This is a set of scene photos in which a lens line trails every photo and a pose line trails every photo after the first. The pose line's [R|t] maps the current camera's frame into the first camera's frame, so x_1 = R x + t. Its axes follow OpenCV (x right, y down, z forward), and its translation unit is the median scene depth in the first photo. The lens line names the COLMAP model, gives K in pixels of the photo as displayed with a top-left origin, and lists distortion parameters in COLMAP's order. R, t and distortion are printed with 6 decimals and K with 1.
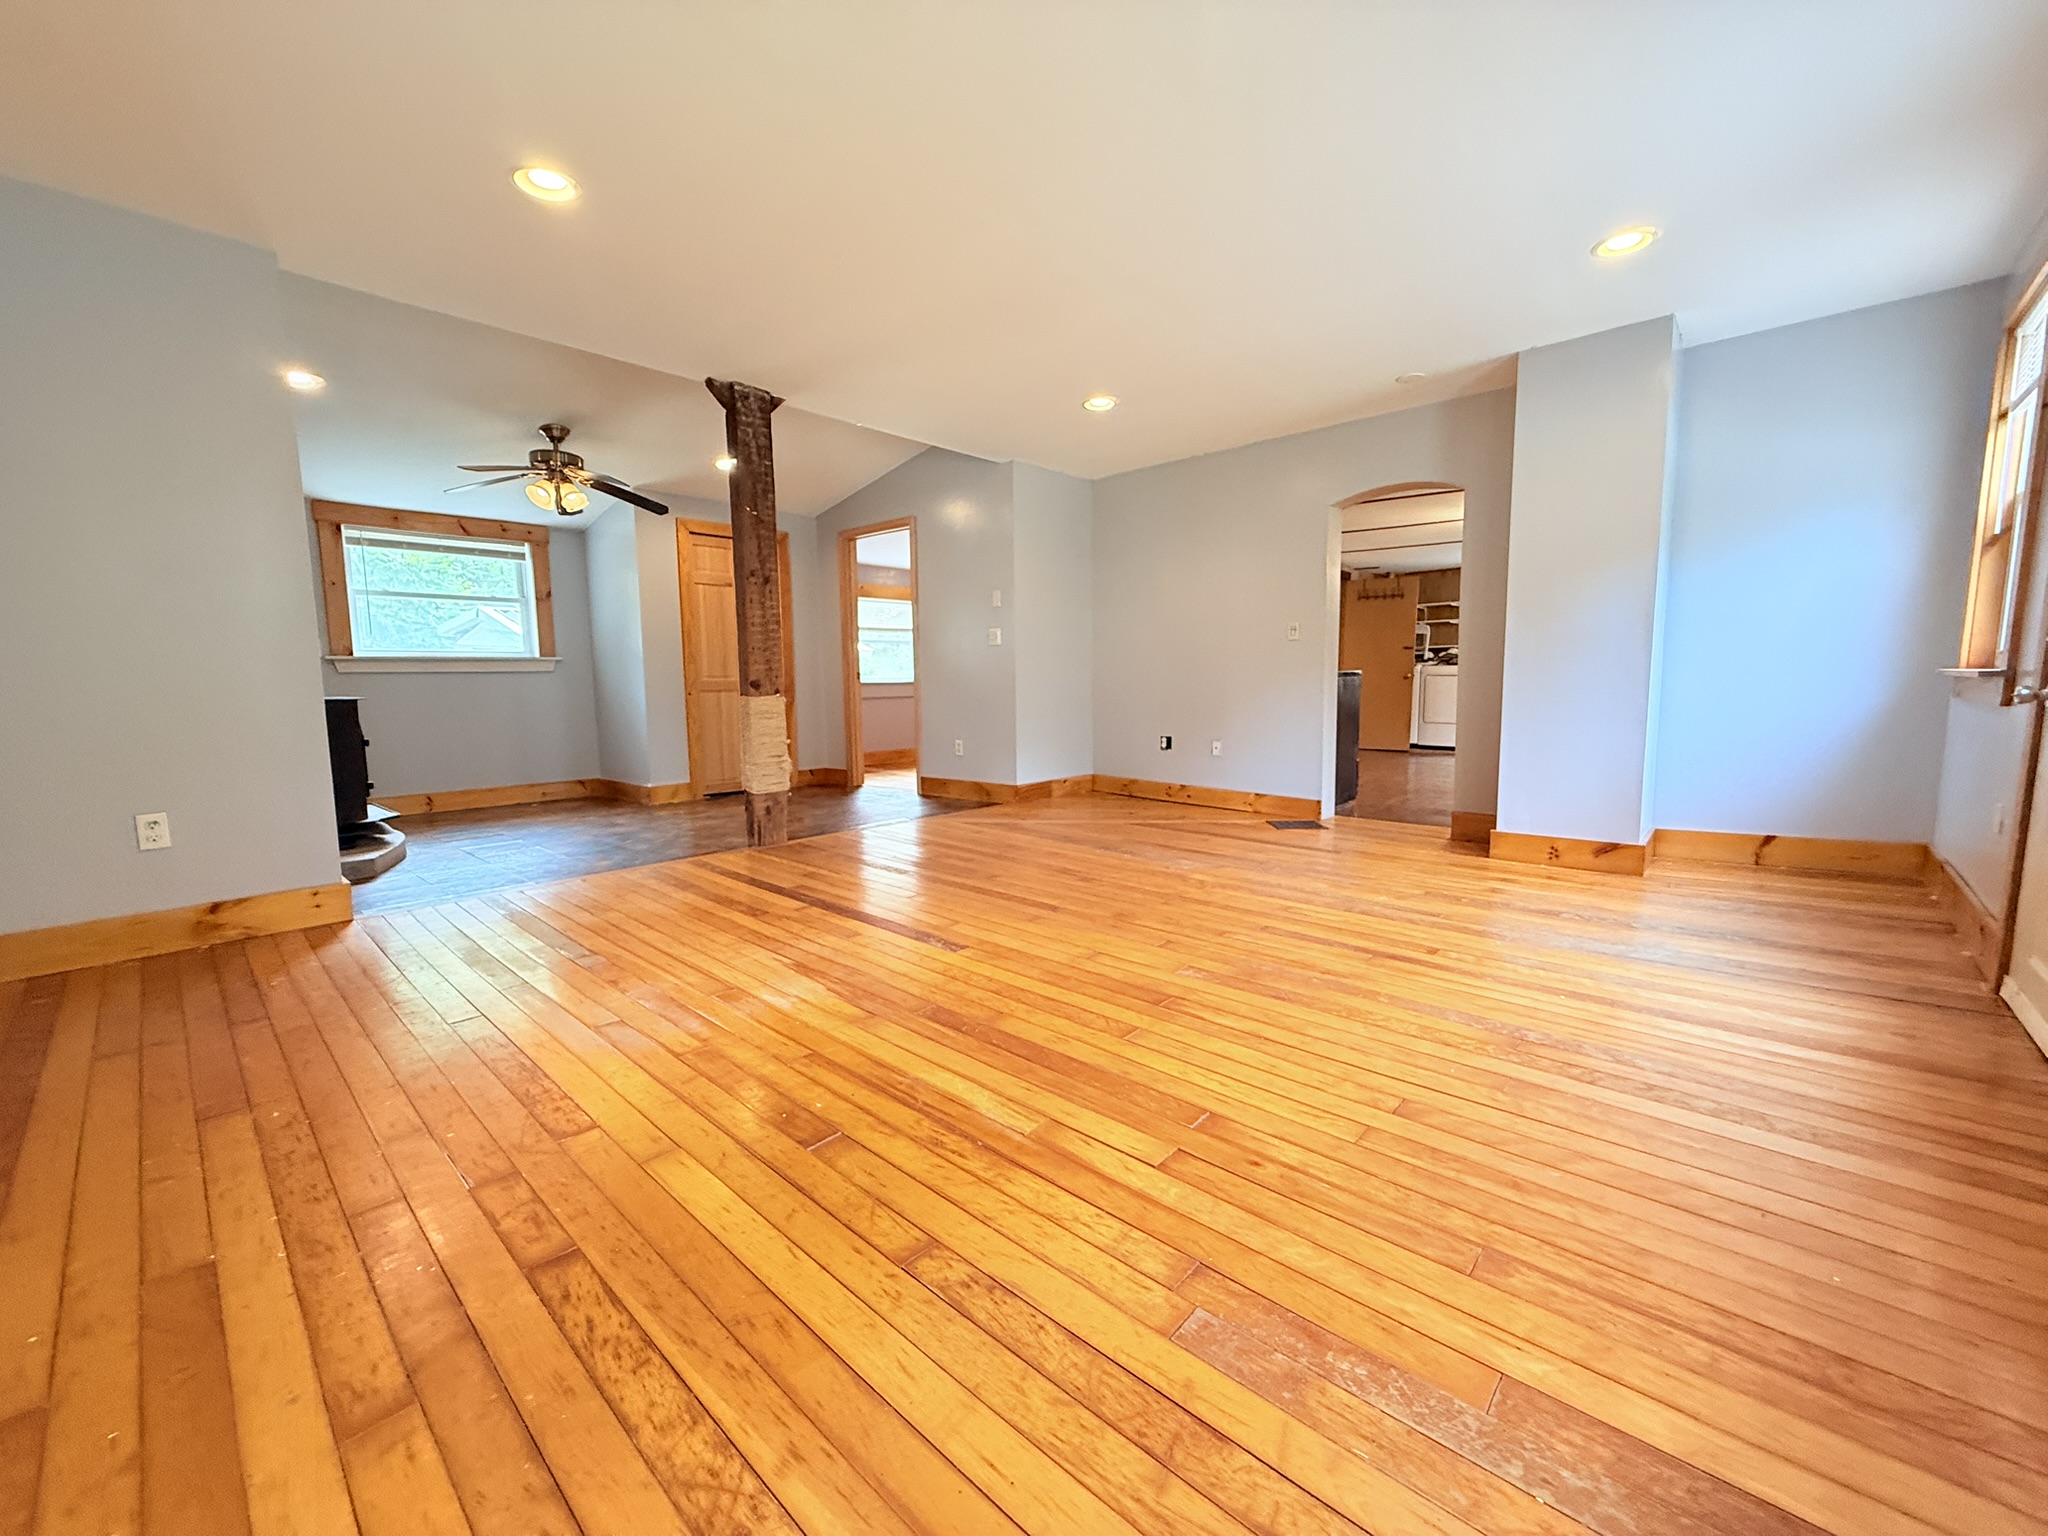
lens RADIAL K [[816.6, 0, 1018.5], [0, 816.6, 765.9], [0, 0, 1]] dist [0.000447, 0.000305]
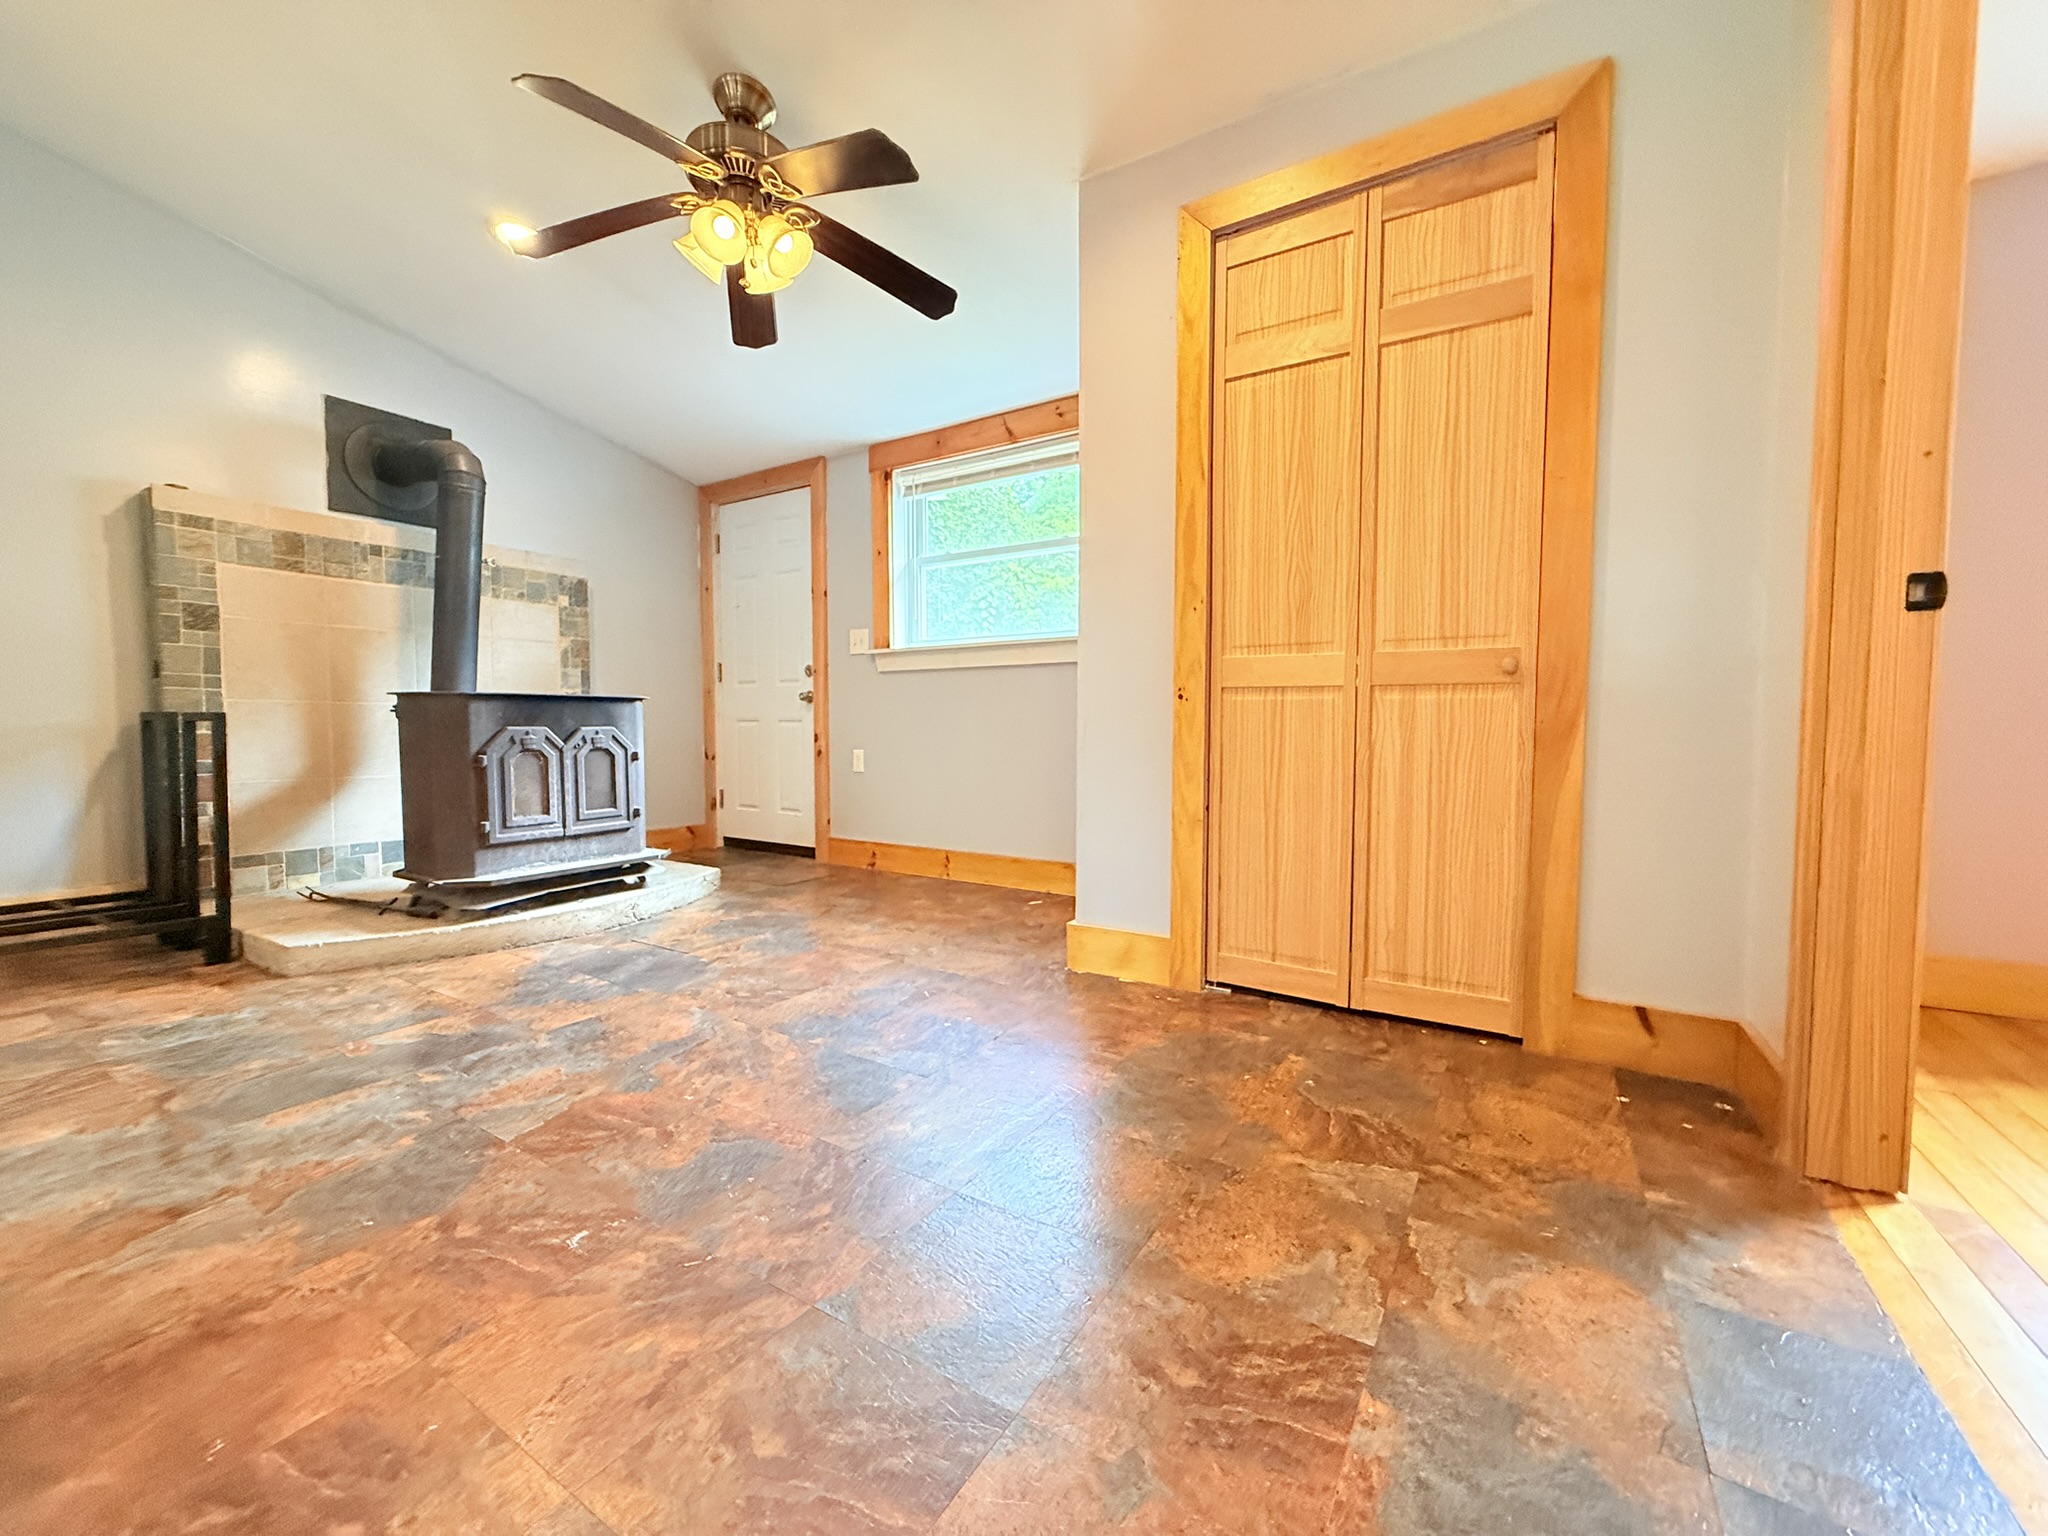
lens RADIAL K [[816.6, 0, 1018.5], [0, 816.6, 765.9], [0, 0, 1]] dist [0.000447, 0.000305]
pose [[0.181516, 0.065384, -0.981212, -0.075431], [-0.105937, 0.993281, 0.046591, -0.084713], [0.977665, 0.095490, 0.187223, 1.100274]]
